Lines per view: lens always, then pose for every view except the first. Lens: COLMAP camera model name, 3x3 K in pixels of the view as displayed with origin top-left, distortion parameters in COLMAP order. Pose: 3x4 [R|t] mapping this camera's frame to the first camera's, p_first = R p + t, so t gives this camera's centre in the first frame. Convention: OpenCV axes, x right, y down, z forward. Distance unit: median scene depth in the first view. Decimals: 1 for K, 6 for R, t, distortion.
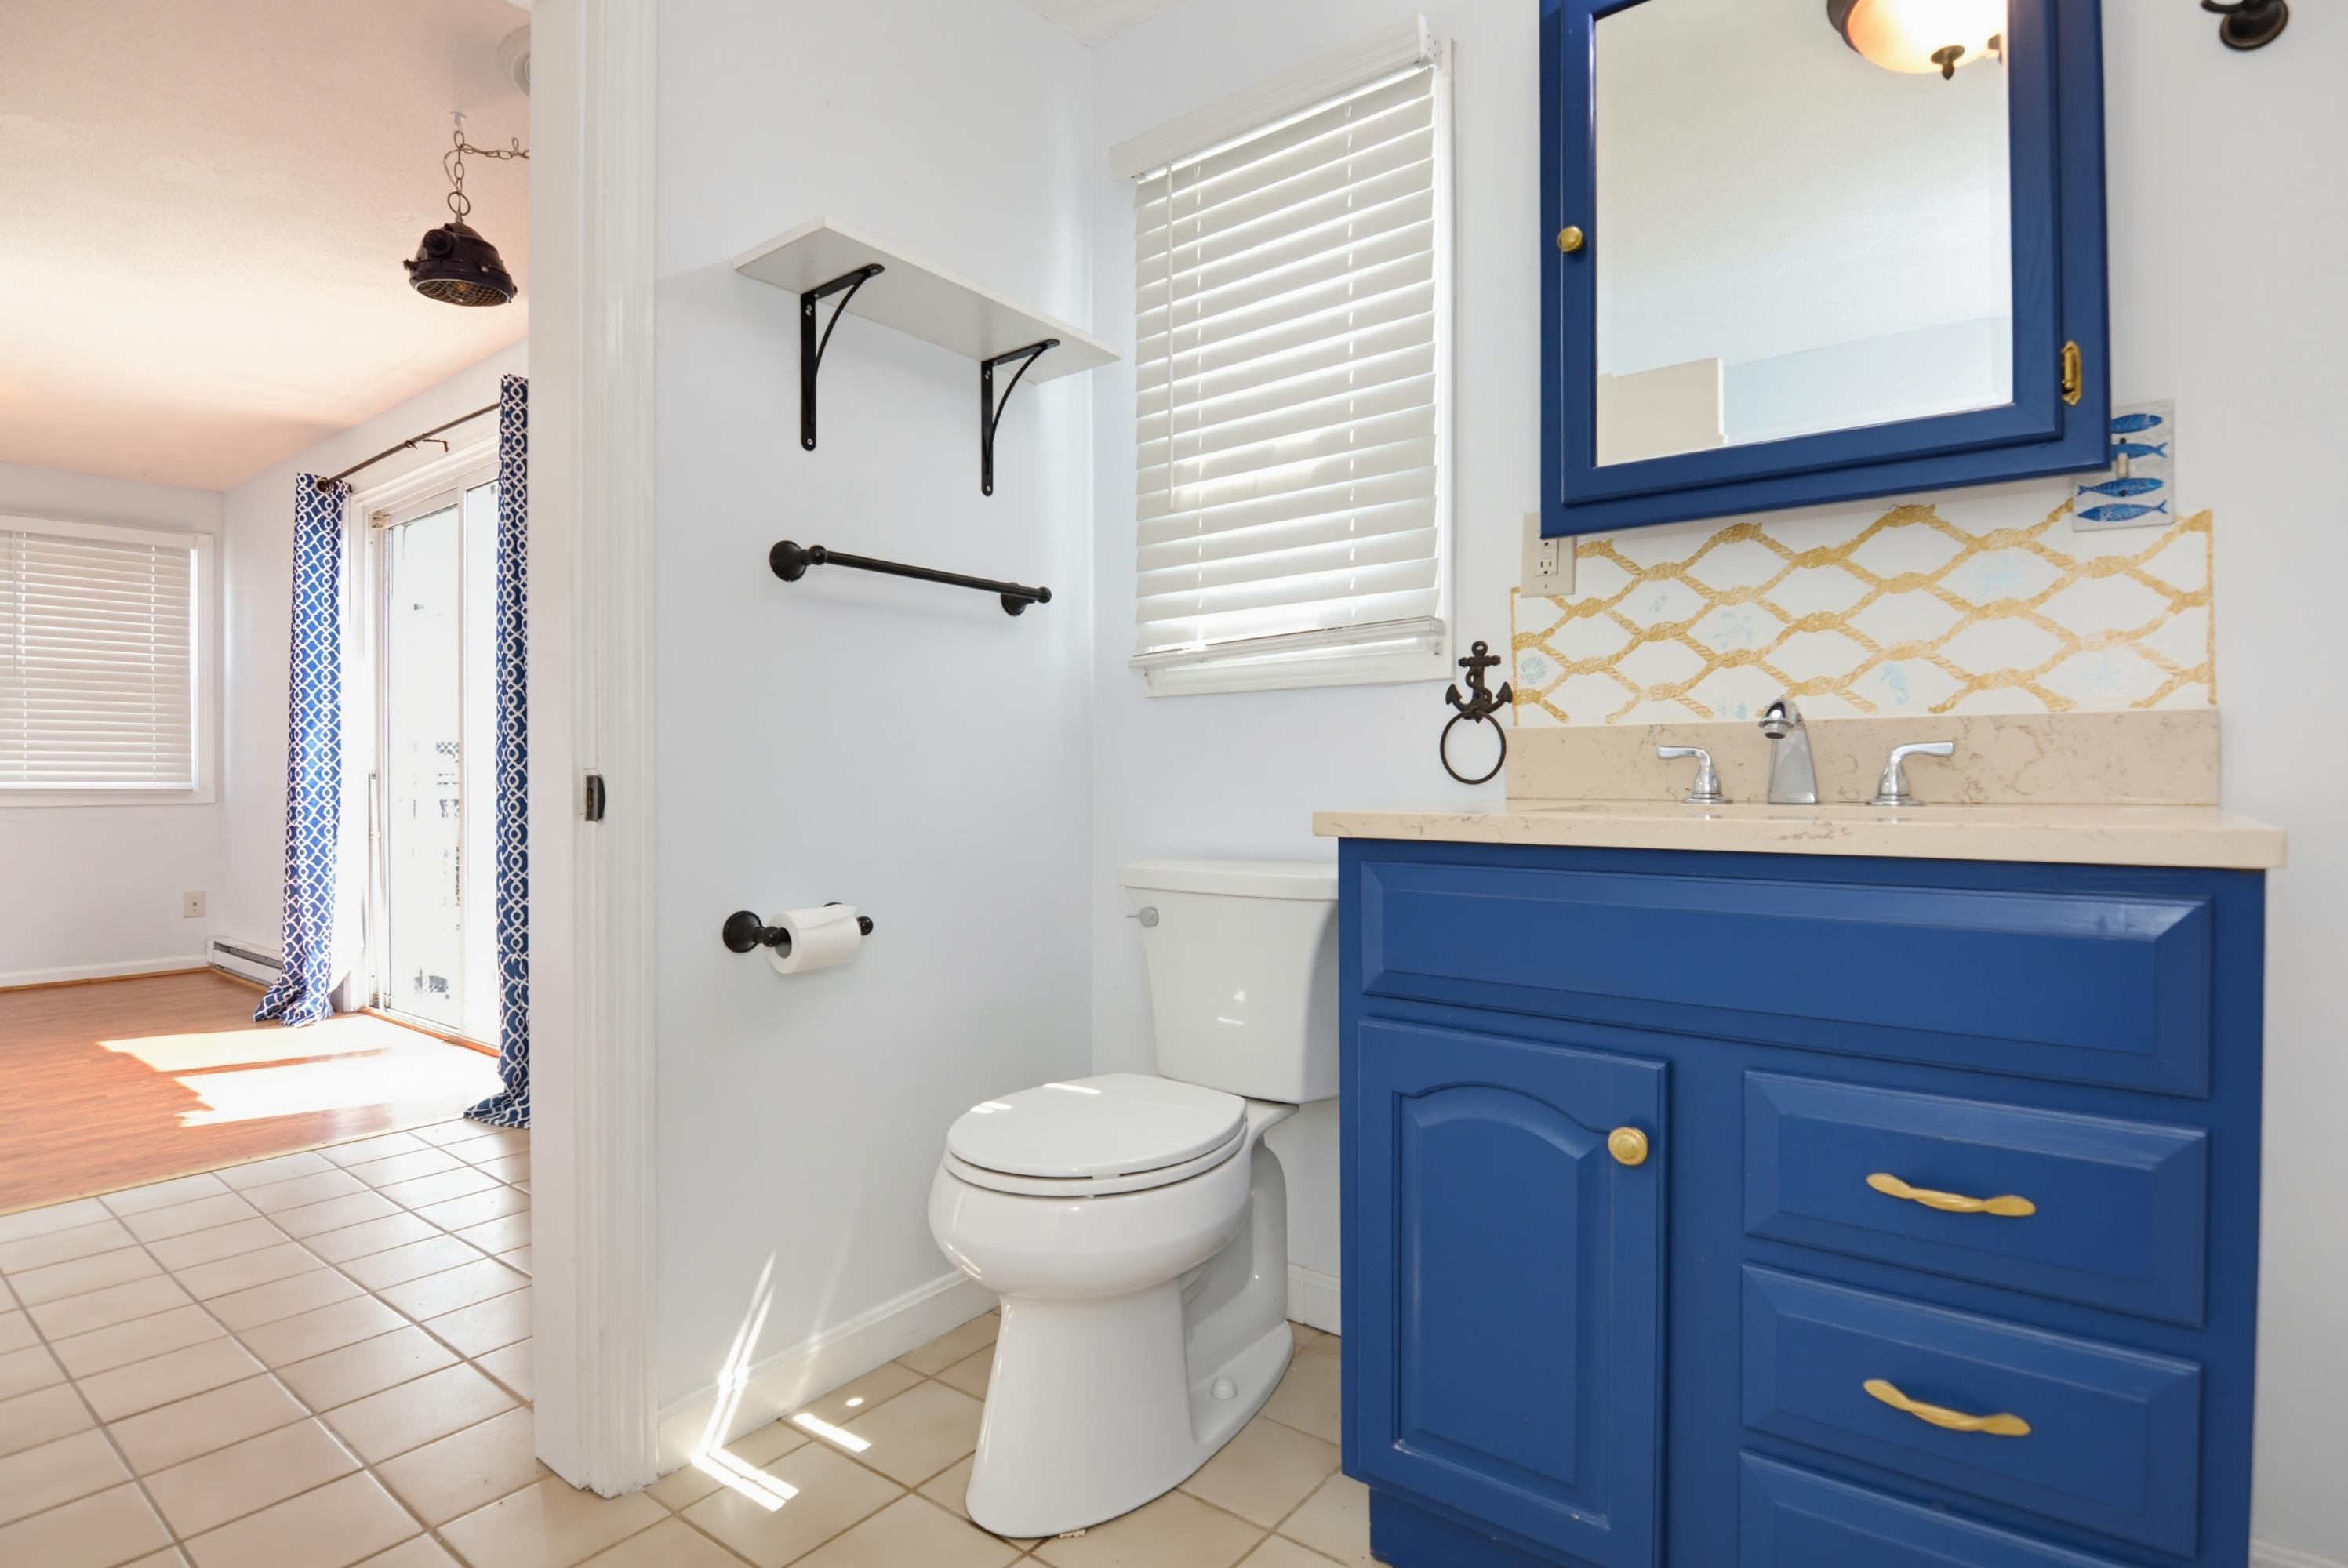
lens RADIAL K [[1171.0, 0, 1169.3], [0, 1171.0, 775.8], [0, 0, 1]] dist [-0.002170, -0.016752]
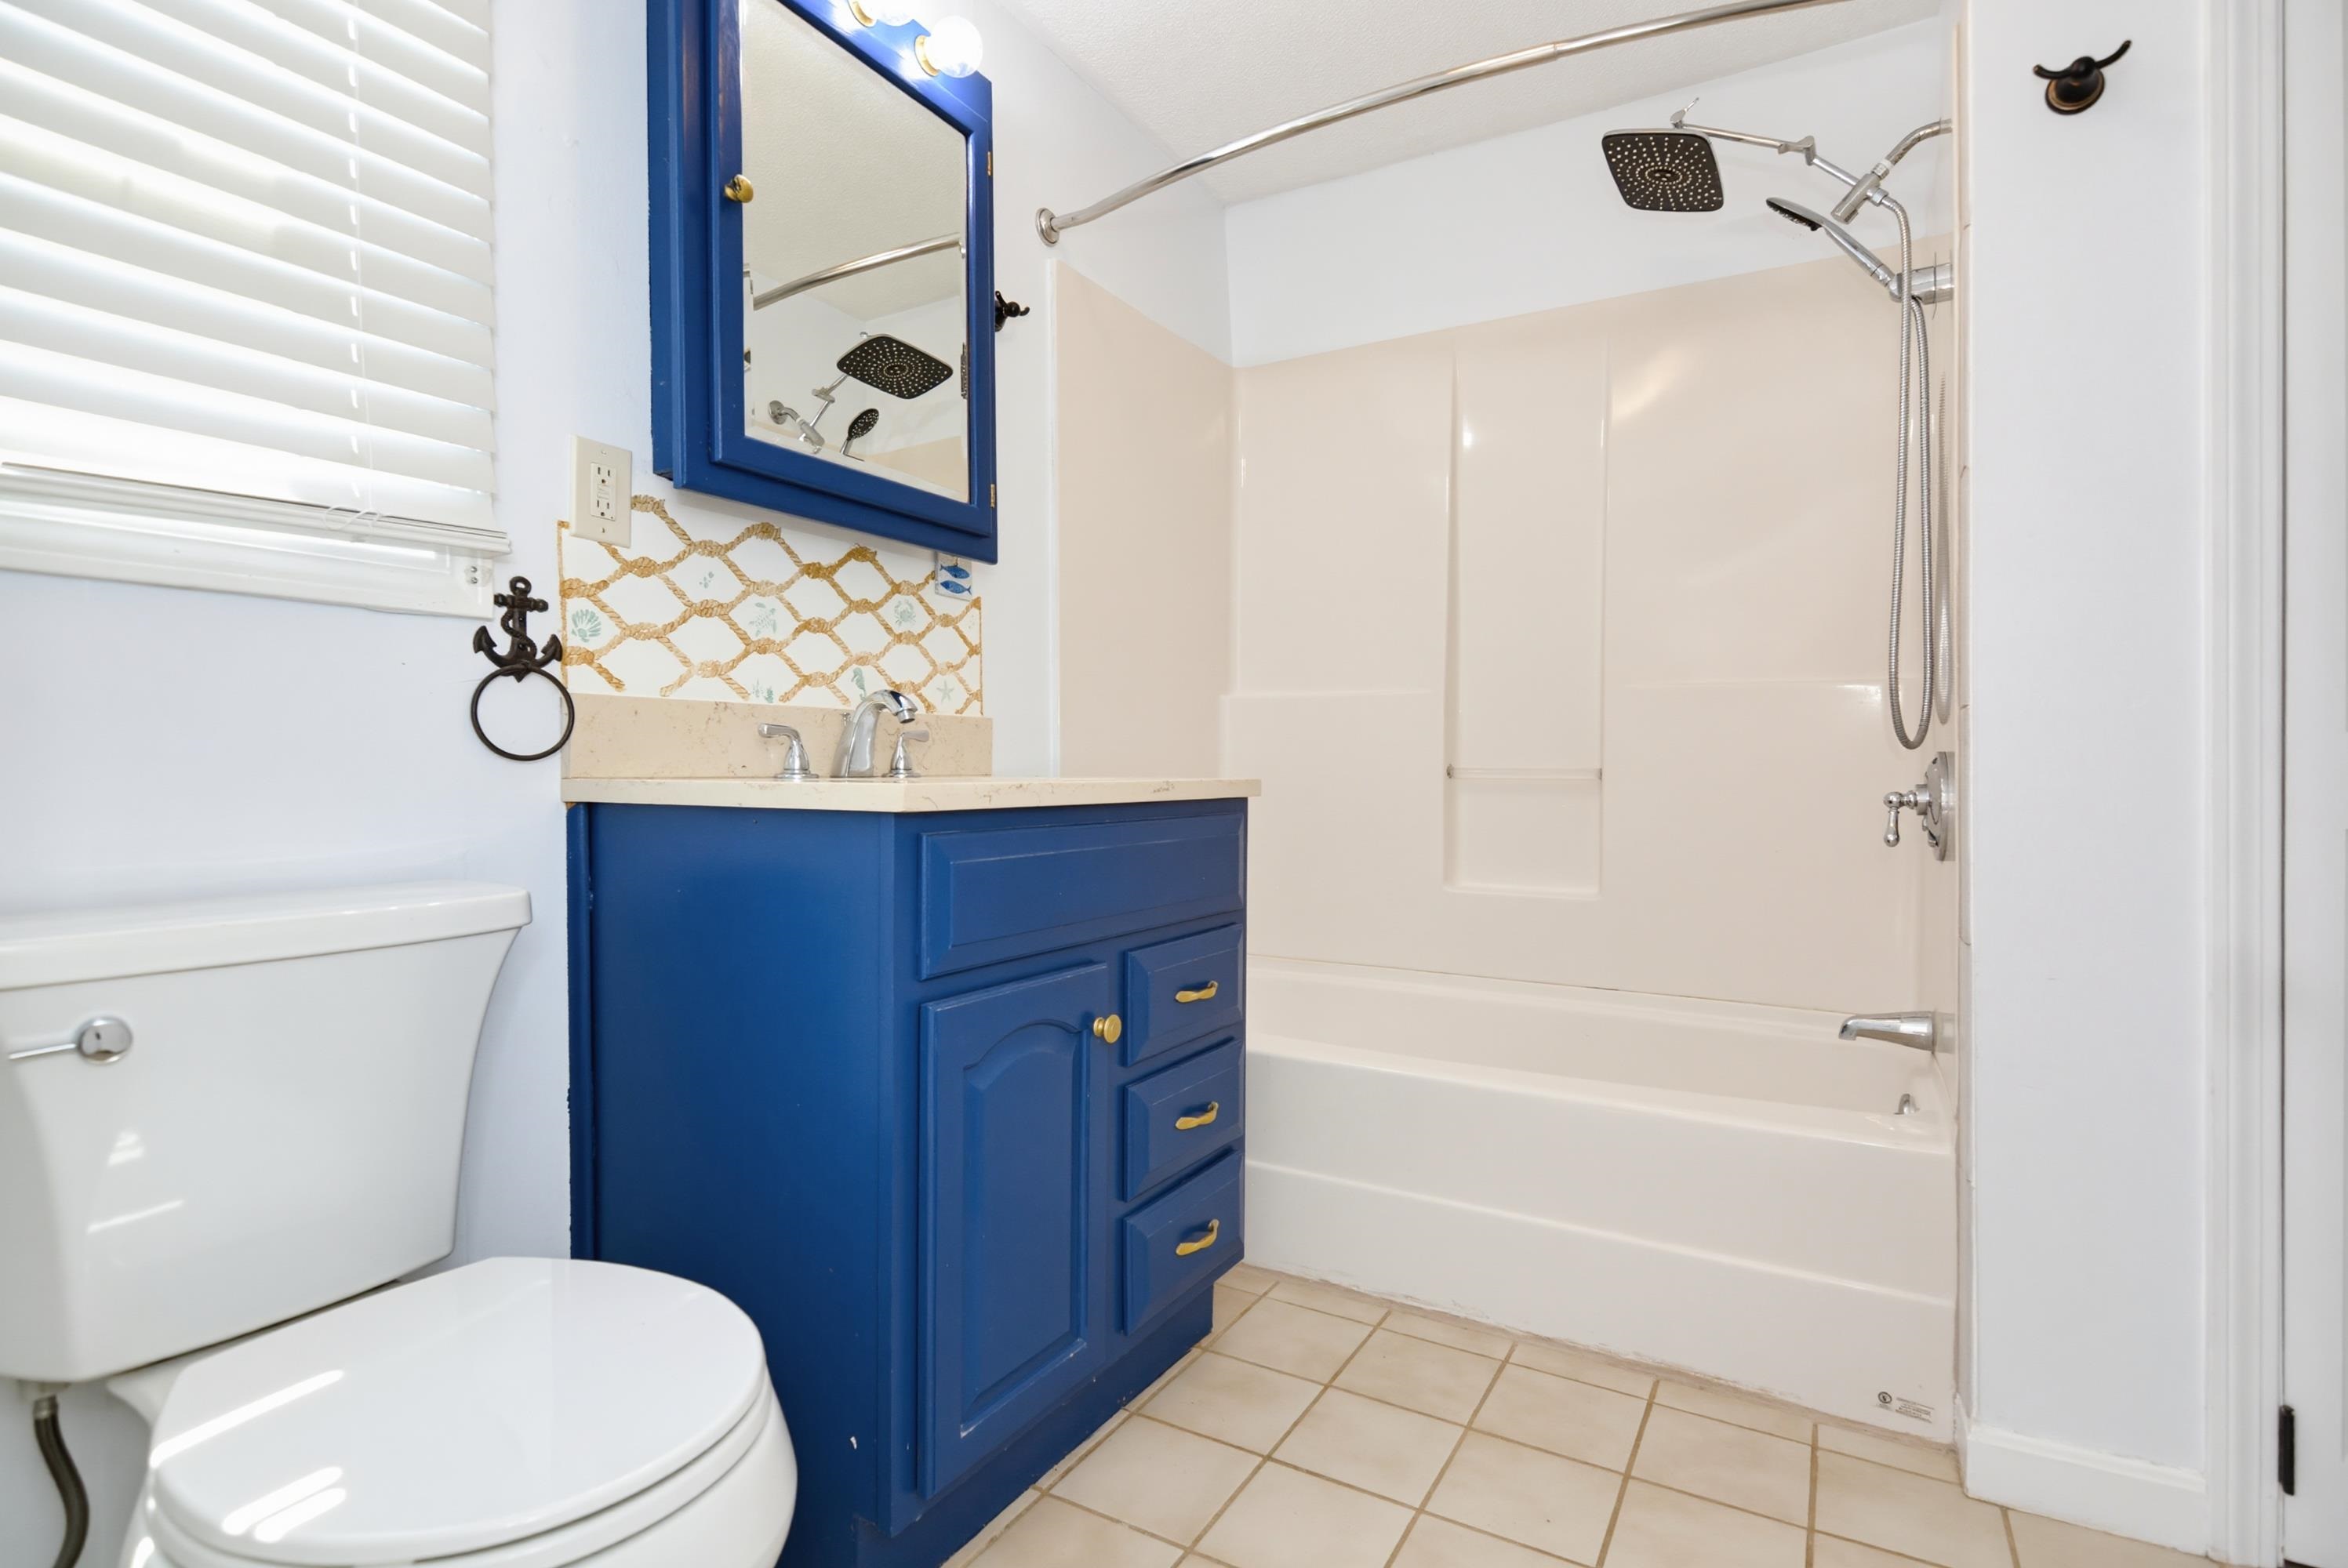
lens RADIAL K [[1102.2, 0, 1240.0], [0, 1102.2, 765.9], [0, 0, 1]] dist [-0.000668, -0.000442]
pose [[-0.139287, 0.007210, 0.990226, -0.565893], [0.003358, 0.999971, -0.006808, 0.018502], [-0.990246, 0.002376, -0.139307, 0.677628]]
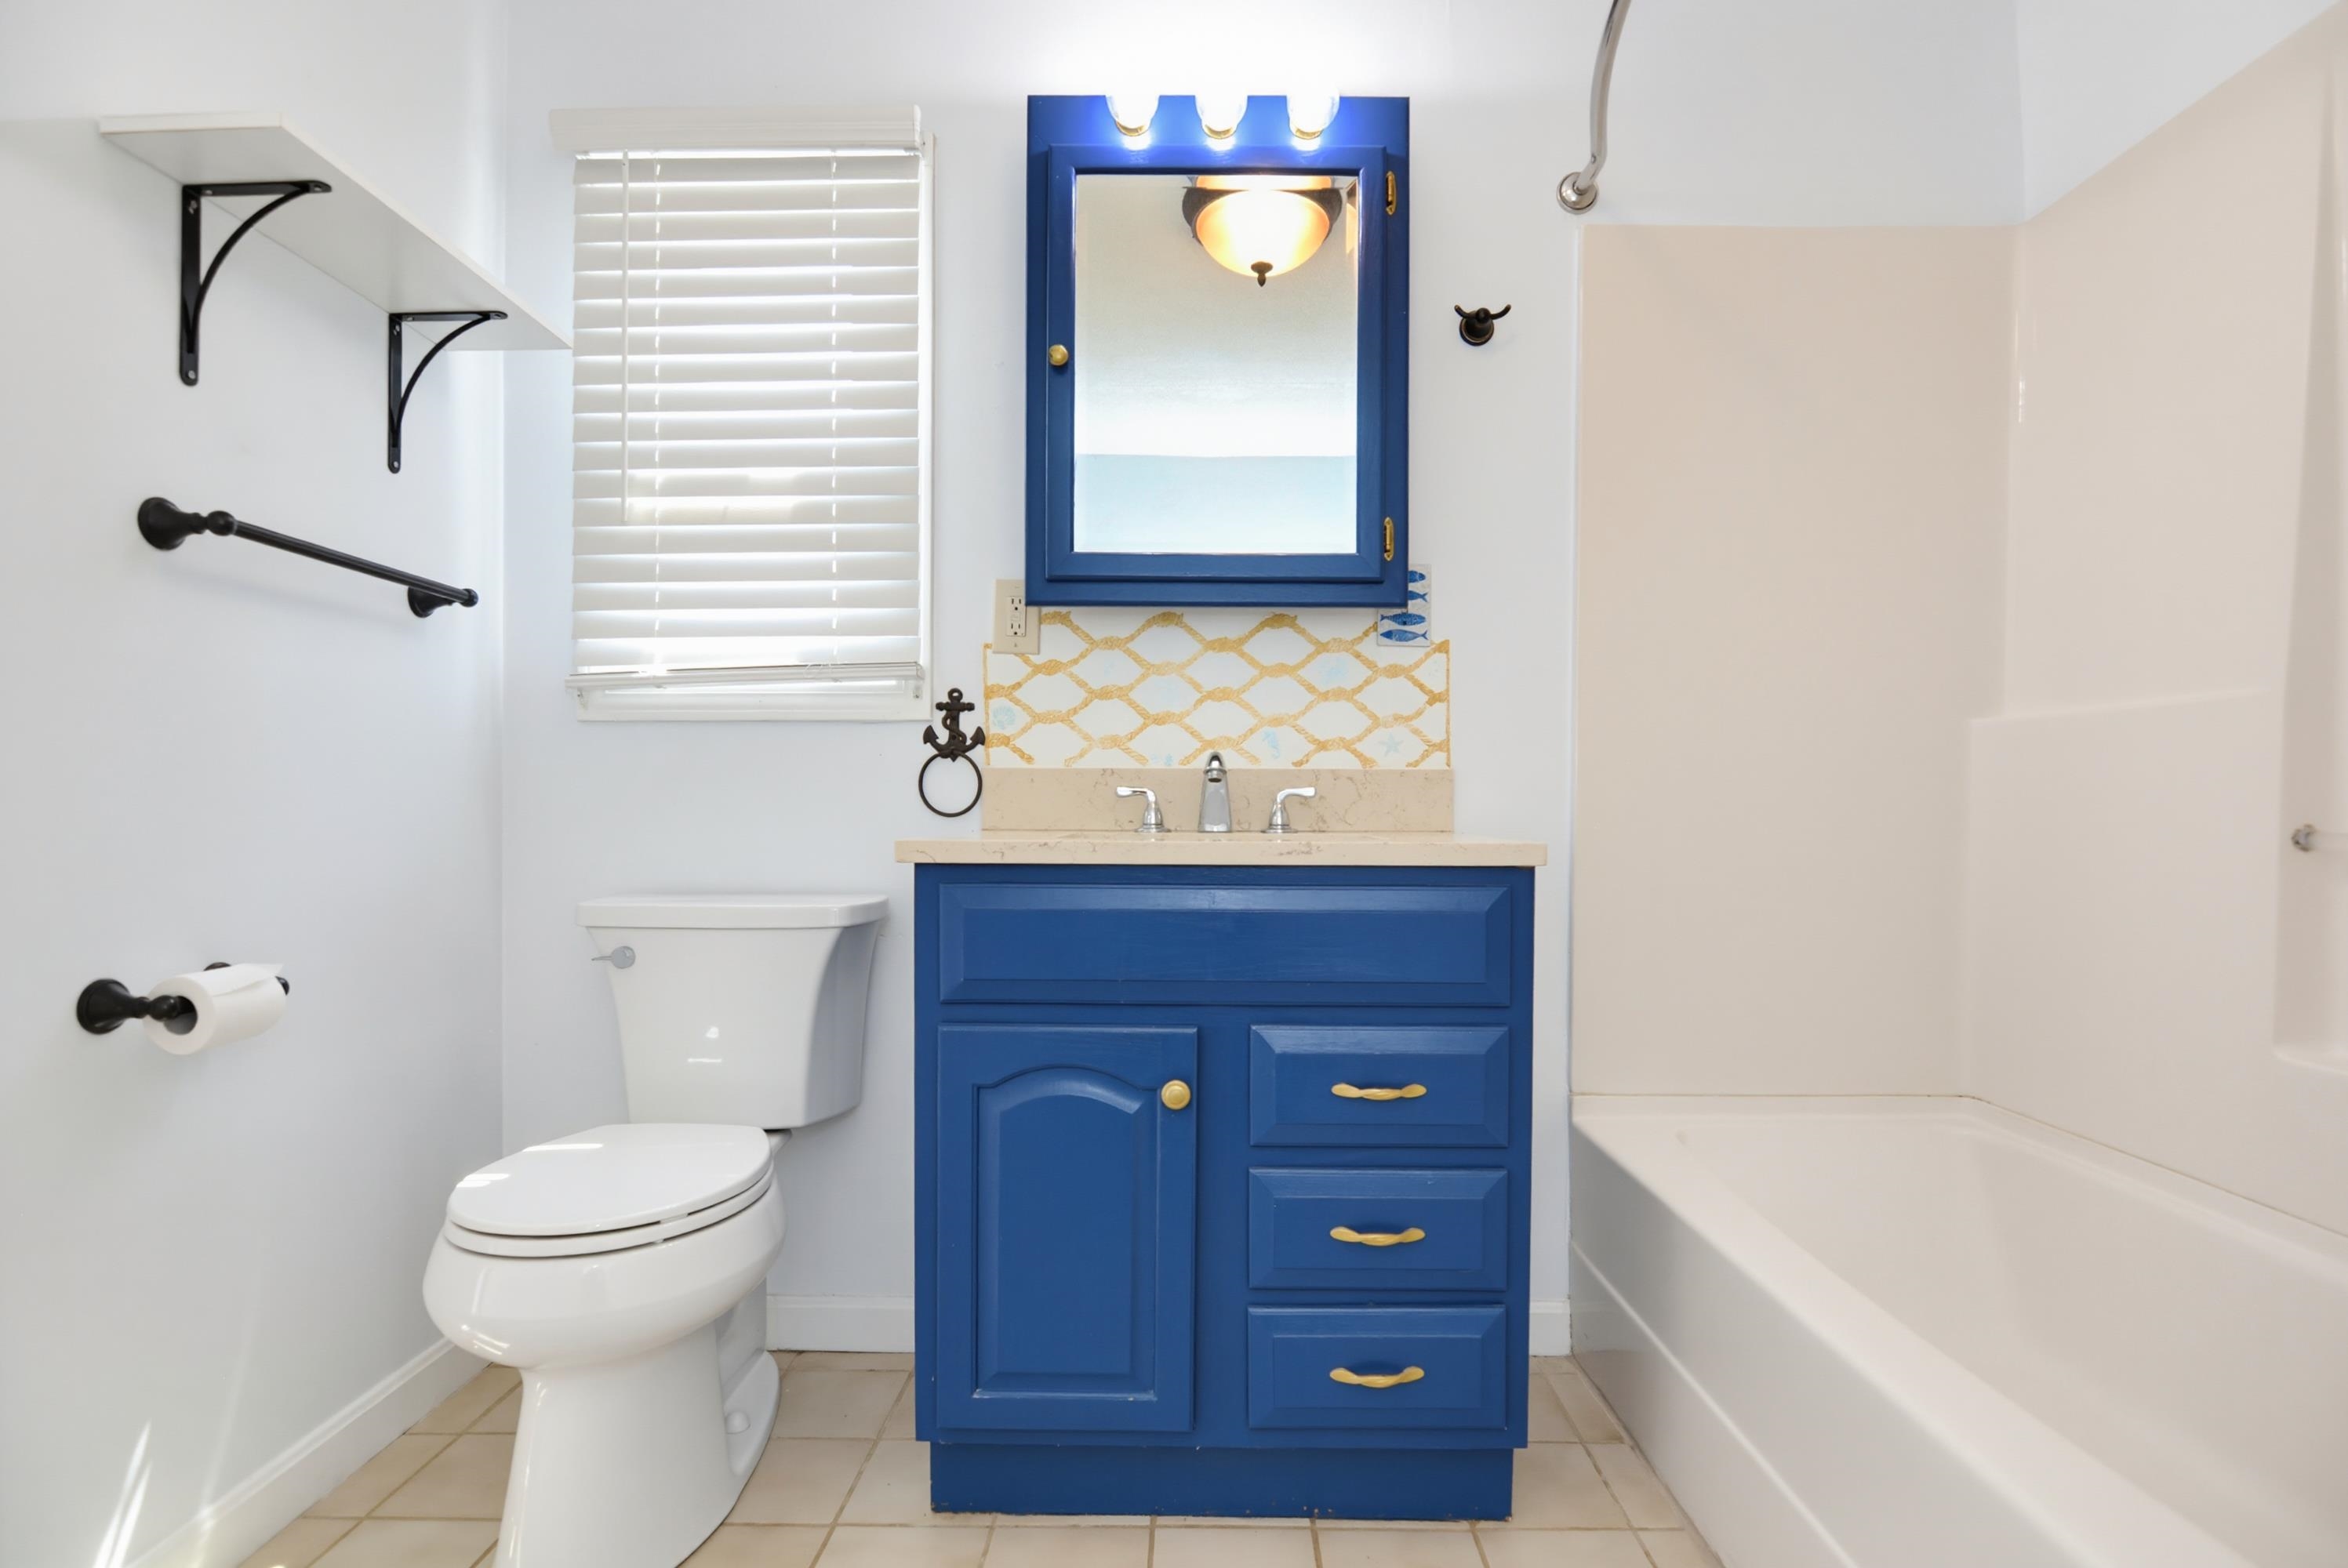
lens RADIAL K [[1175.5, 0, 1204.4], [0, 1175.5, 821.5], [0, 0, 1]] dist [0.001261, -0.018718]
pose [[0.787423, 0.001904, 0.616411, -0.255293], [-0.006399, 0.999967, 0.005085, 0.004612], [-0.616380, -0.007949, 0.787408, -0.028516]]
